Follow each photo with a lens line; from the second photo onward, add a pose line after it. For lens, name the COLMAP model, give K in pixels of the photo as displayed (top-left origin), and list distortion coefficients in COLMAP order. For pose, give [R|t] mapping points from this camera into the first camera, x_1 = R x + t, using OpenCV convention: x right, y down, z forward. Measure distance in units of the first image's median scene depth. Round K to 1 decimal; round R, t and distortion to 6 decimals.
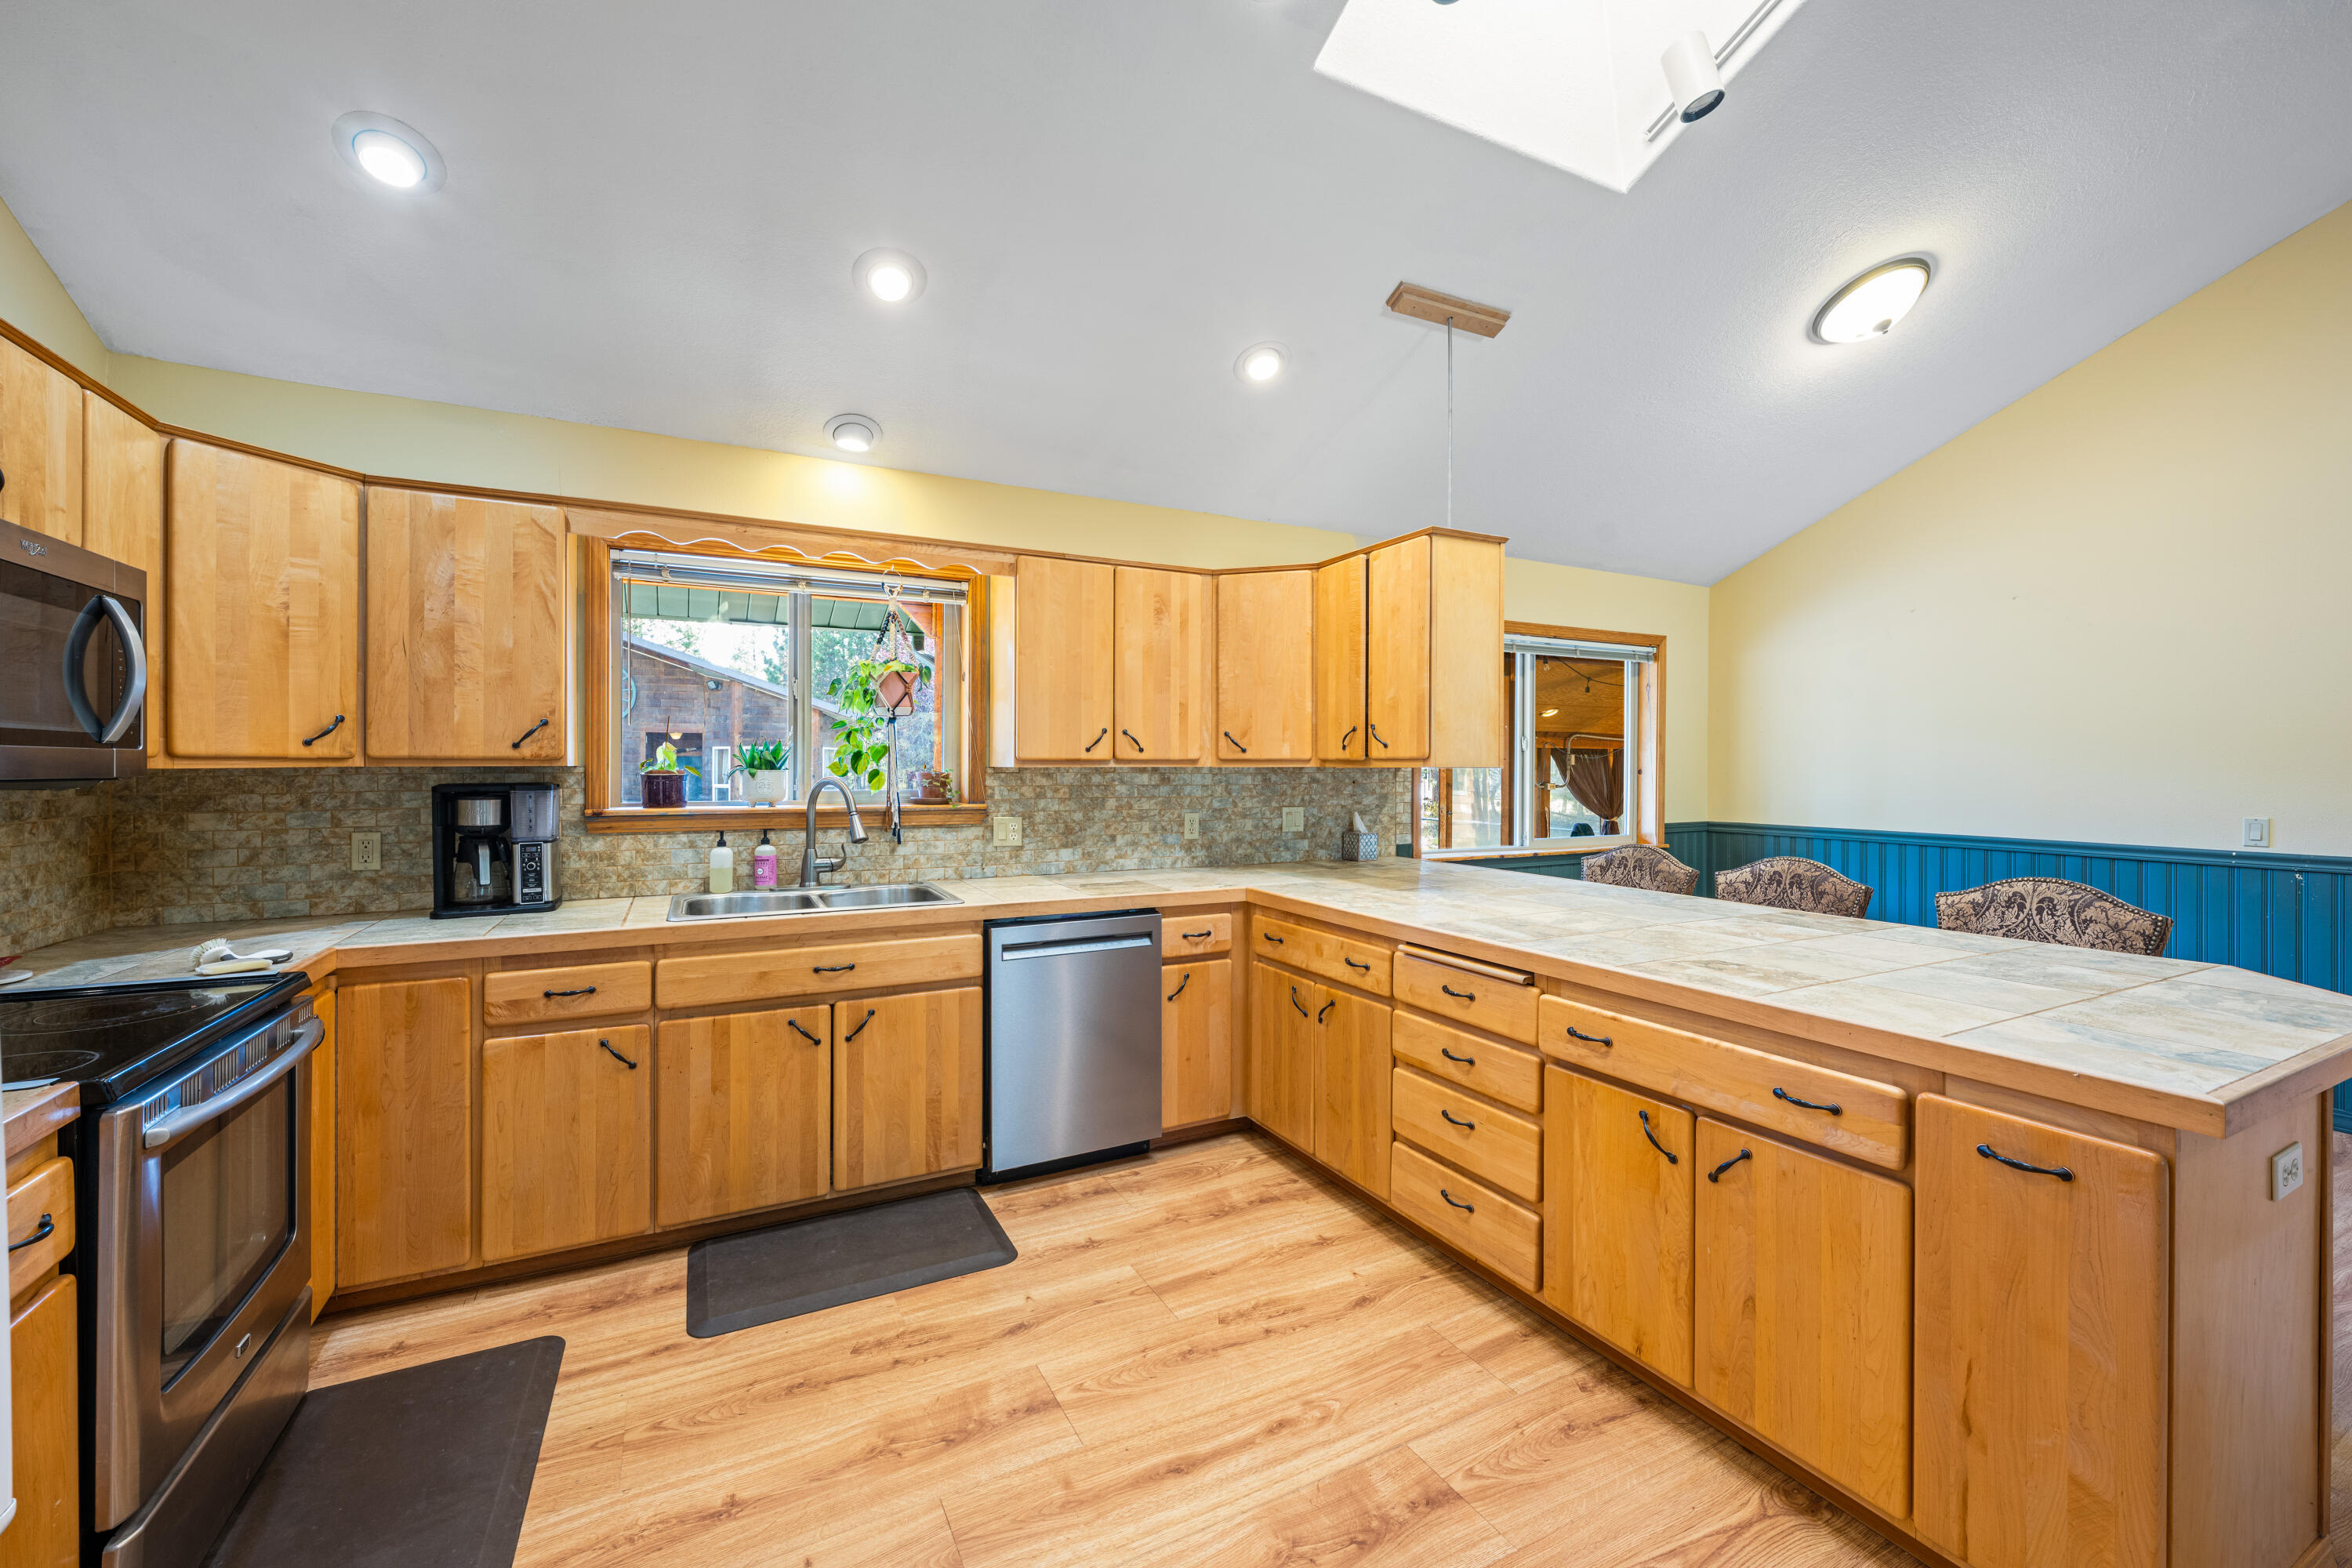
lens RADIAL K [[940.5, 0, 1175.8], [0, 940.5, 772.5], [0, 0, 1]] dist [-0.000859, -0.000310]
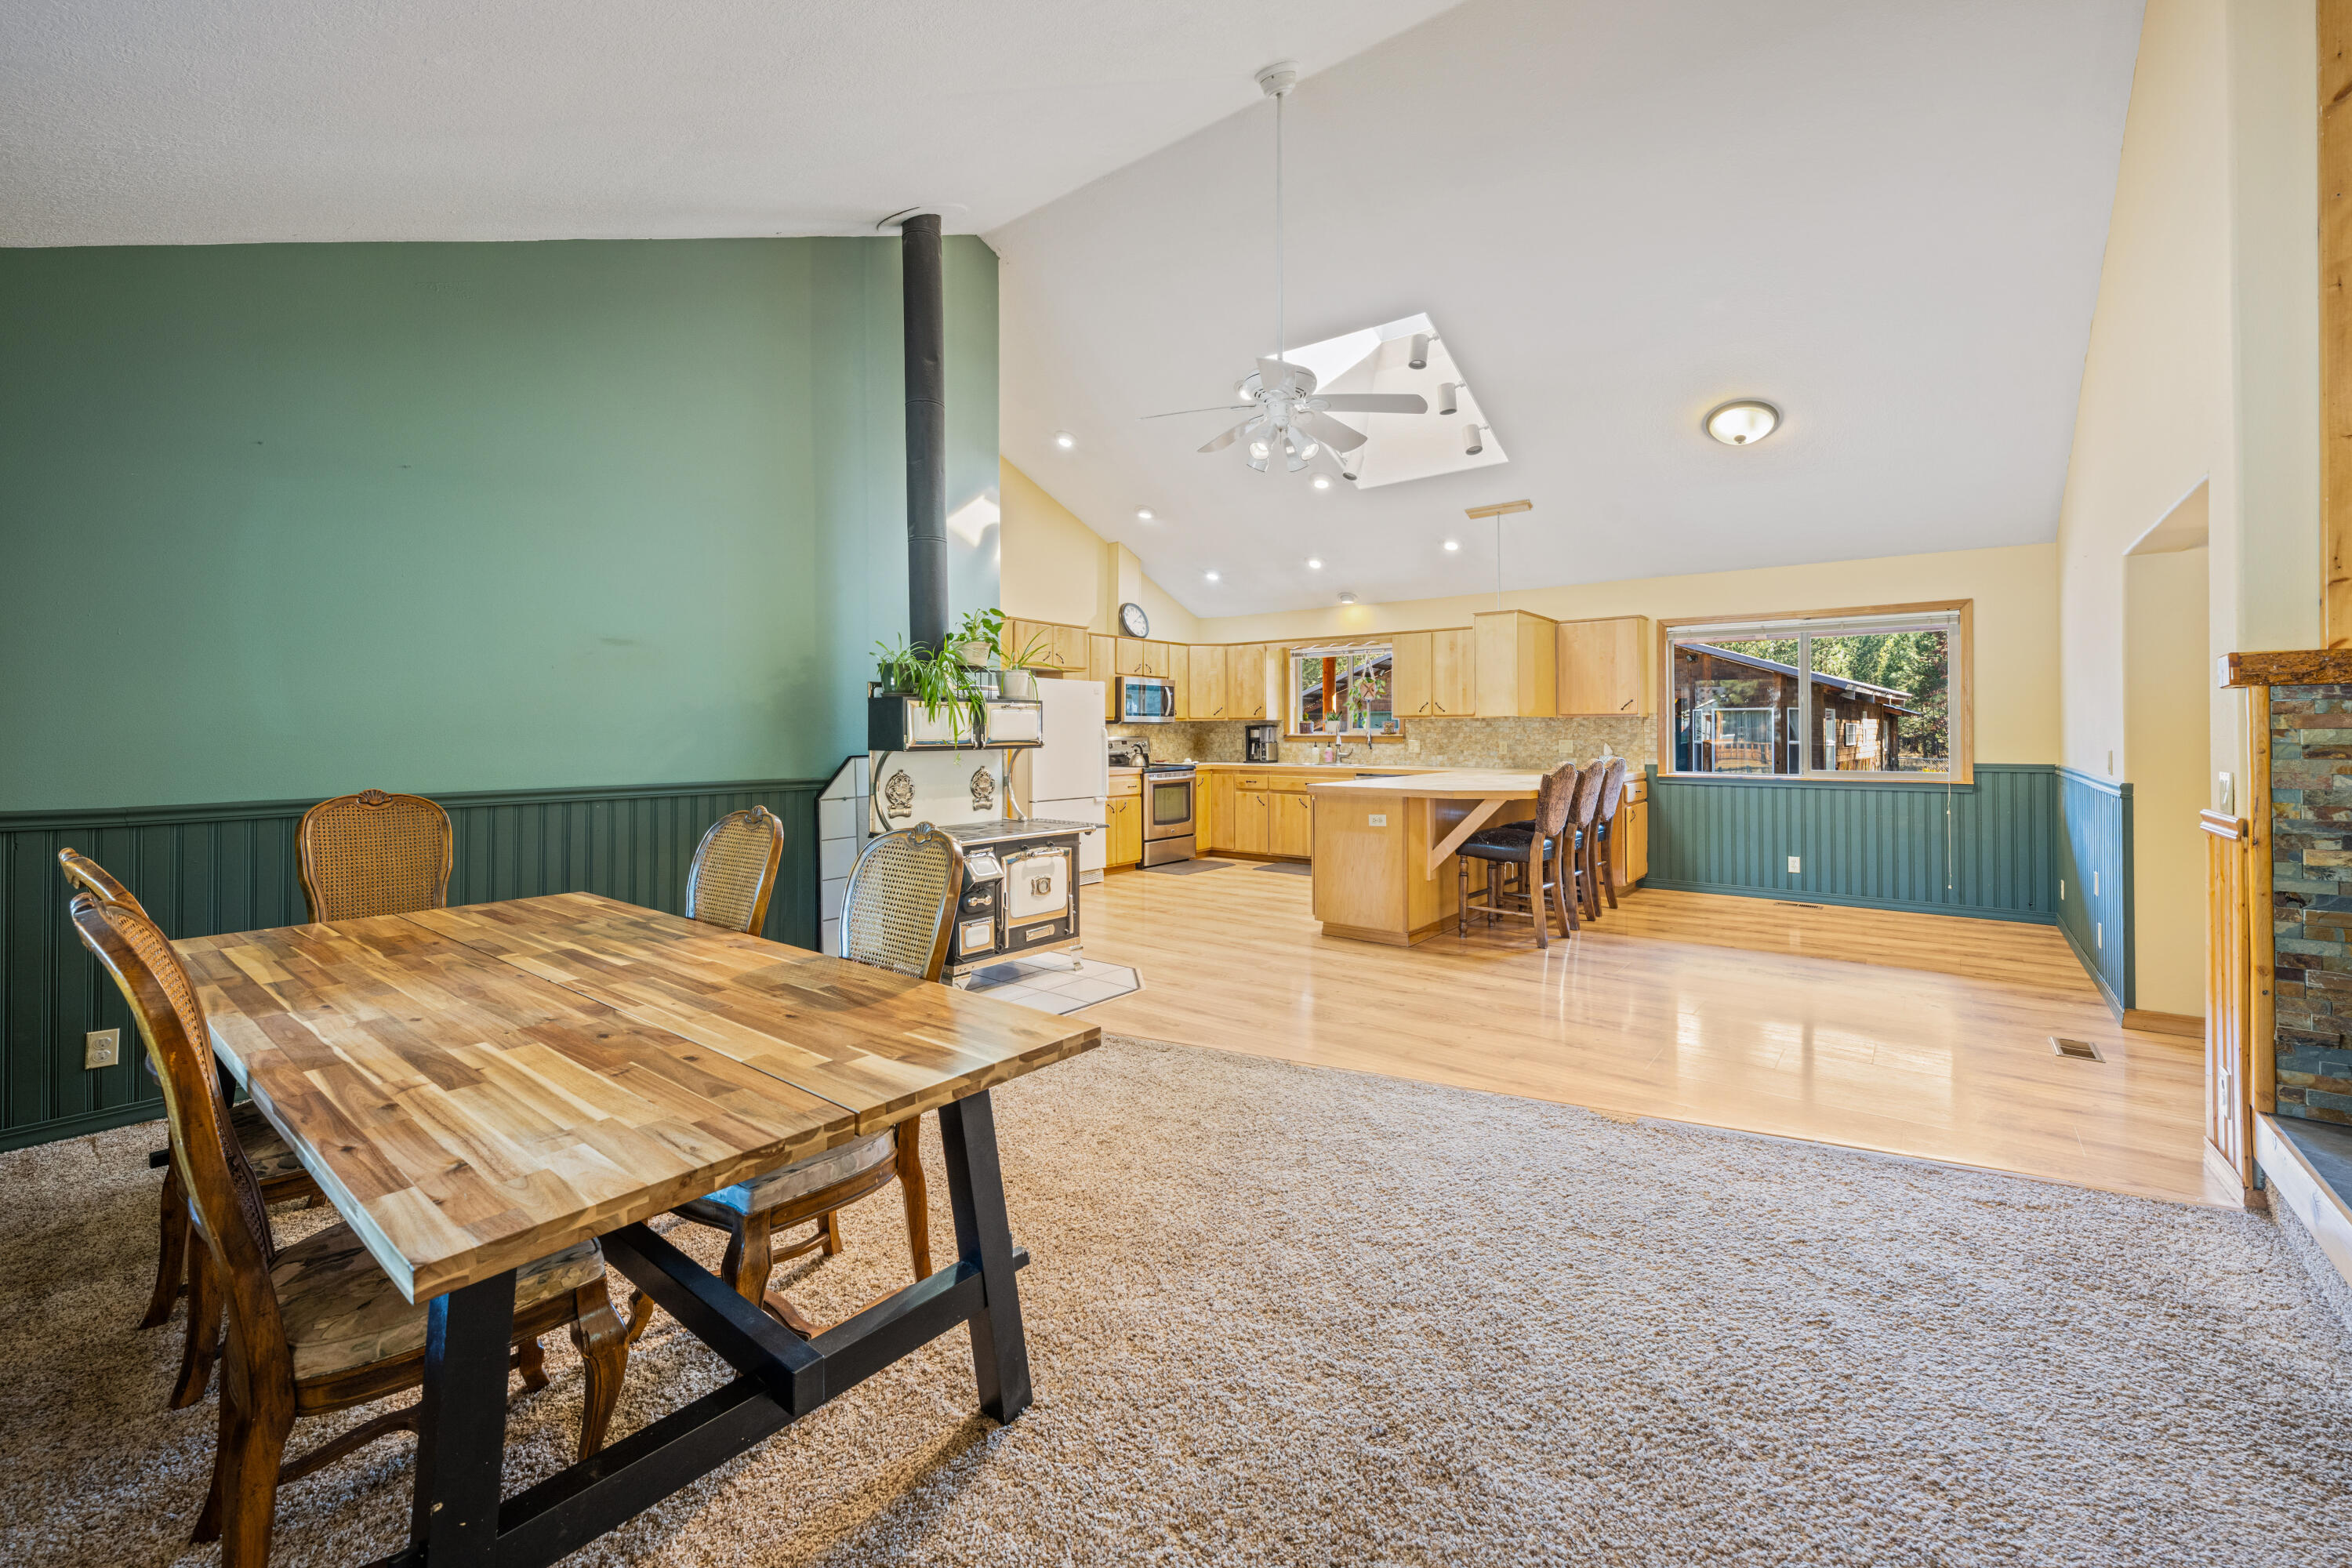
lens RADIAL K [[940.5, 0, 1180.0], [0, 940.5, 724.3], [0, 0, 1]] dist [-0.000859, -0.000310]
pose [[0.413995, -0.007312, -0.910250, 2.184074], [-0.003676, 0.999946, -0.009704, 0.040658], [0.910272, 0.007364, 0.413946, -0.653612]]
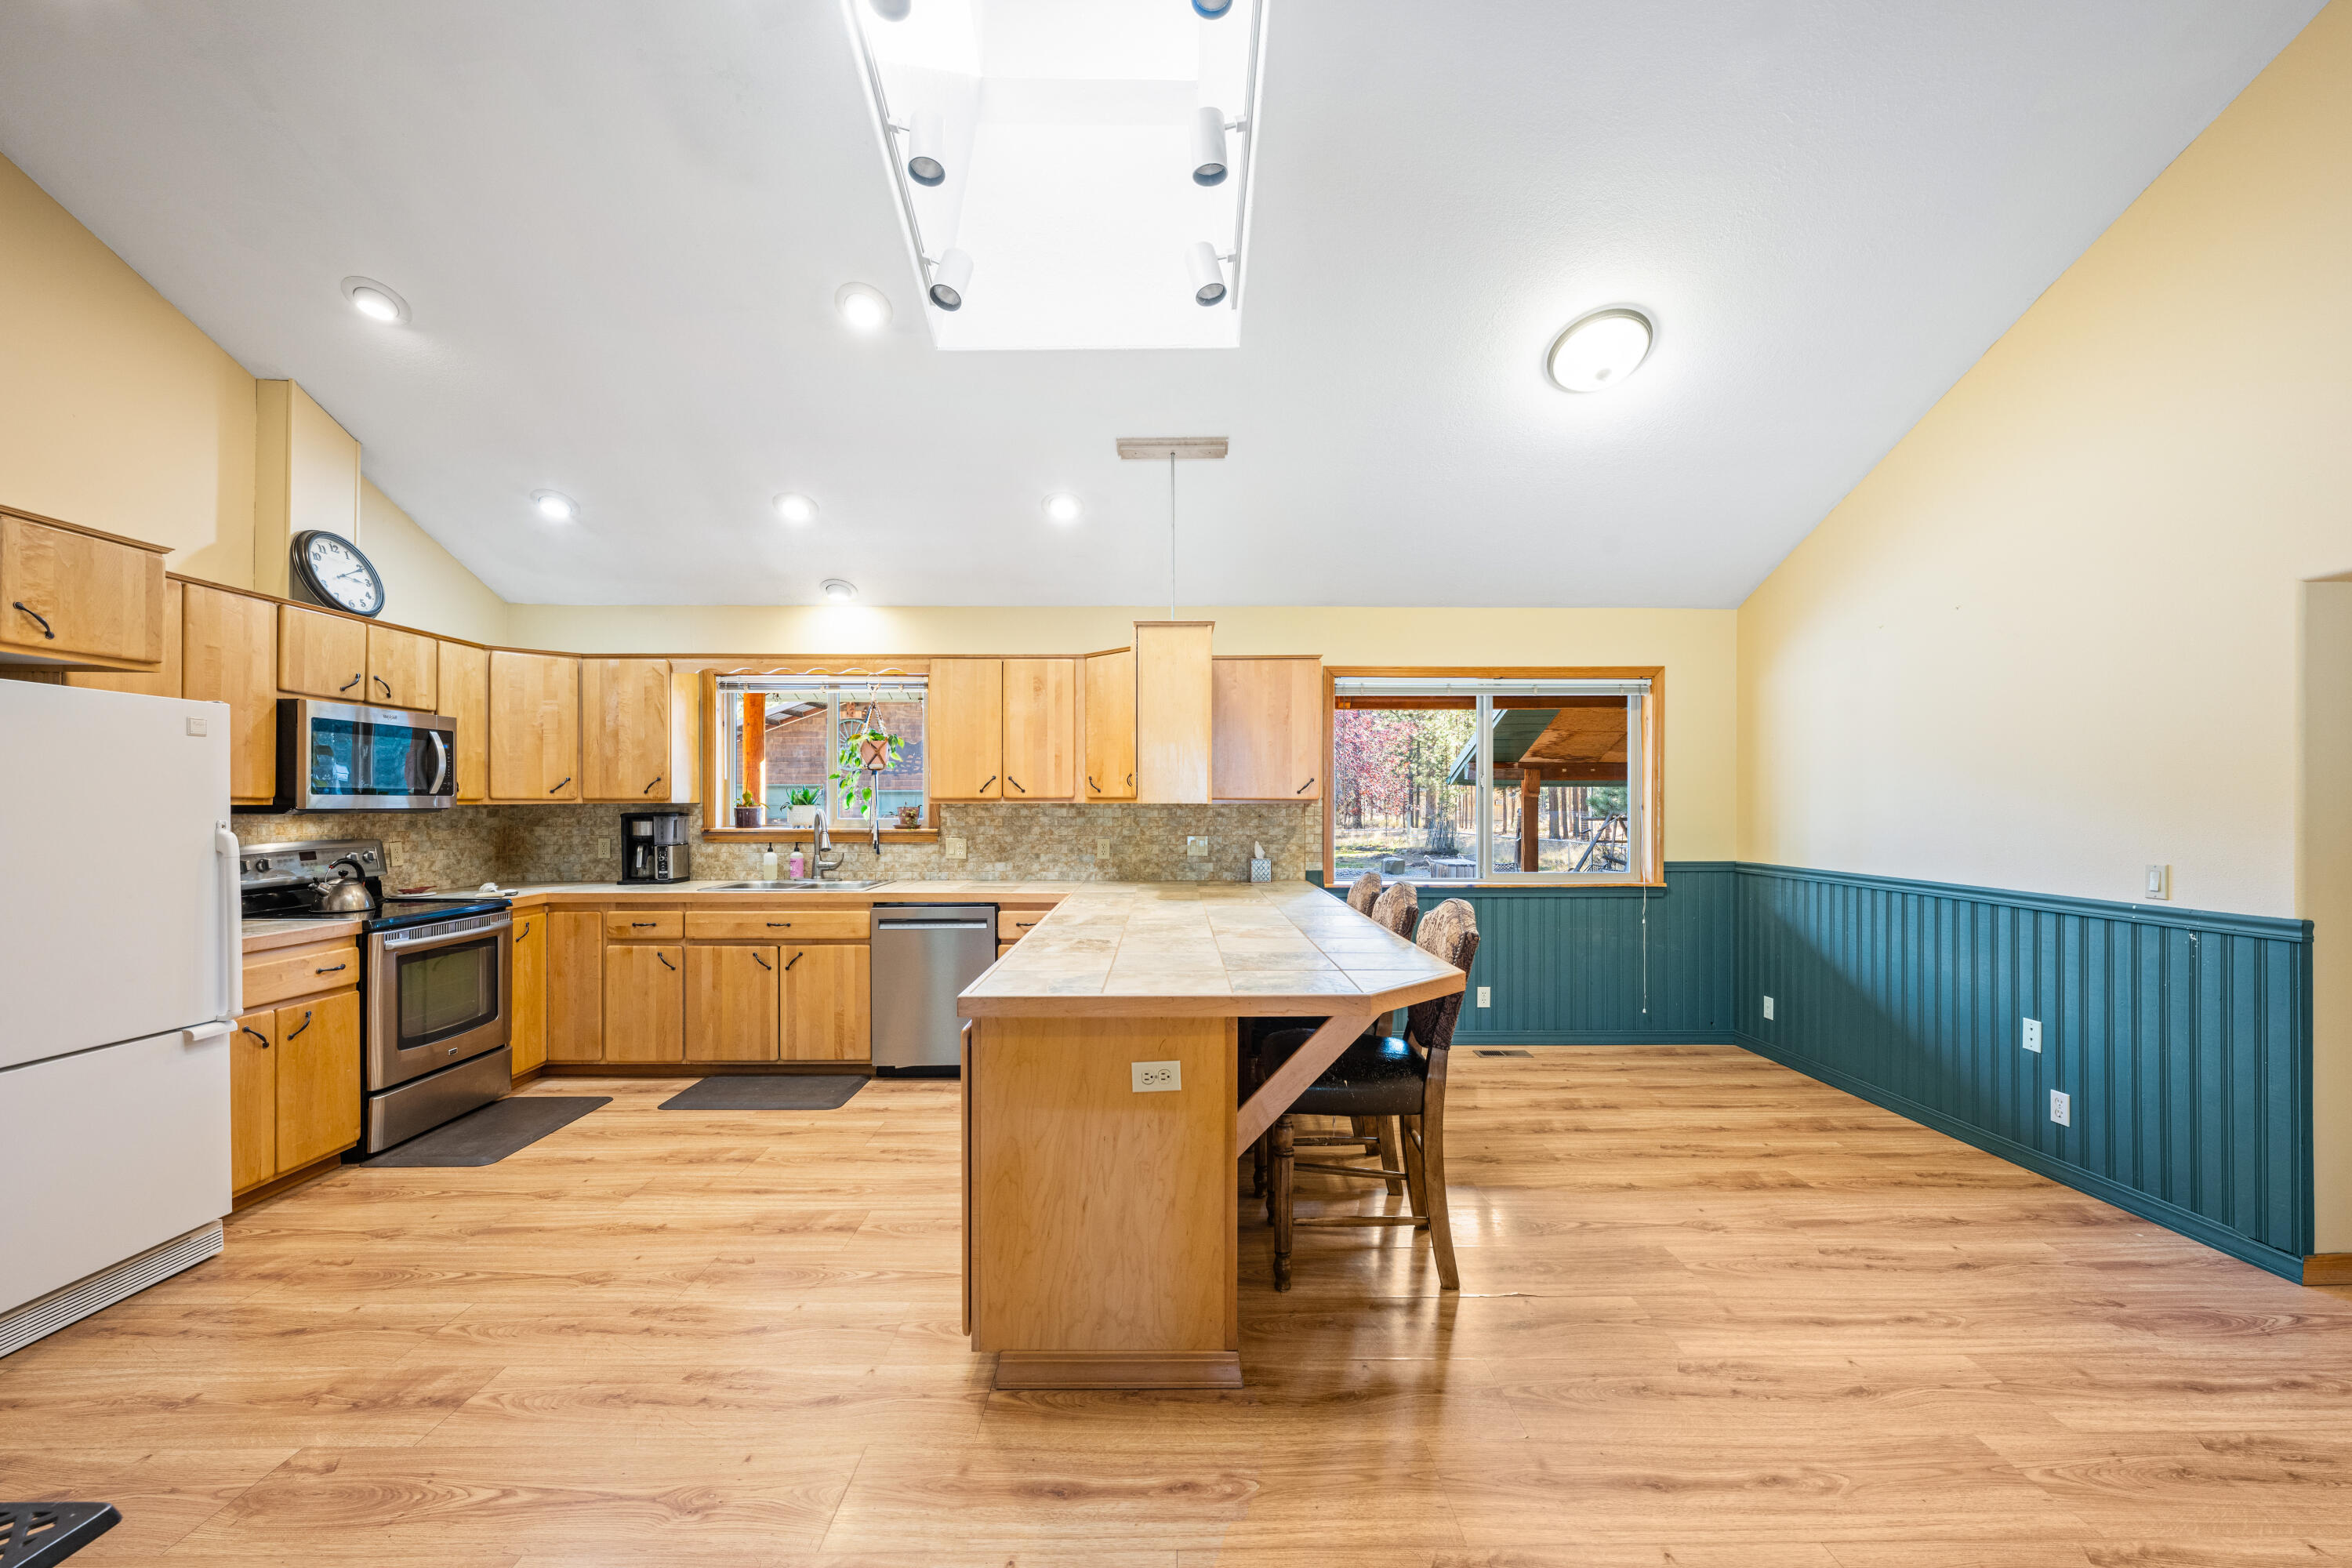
lens RADIAL K [[940.5, 0, 1166.7], [0, 940.5, 802.7], [0, 0, 1]] dist [-0.000859, -0.000310]
pose [[0.890752, -0.001526, -0.454488, 0.950596], [-0.001951, 0.999972, -0.007183, 0.003633], [0.454486, 0.007285, 0.890724, -0.160212]]
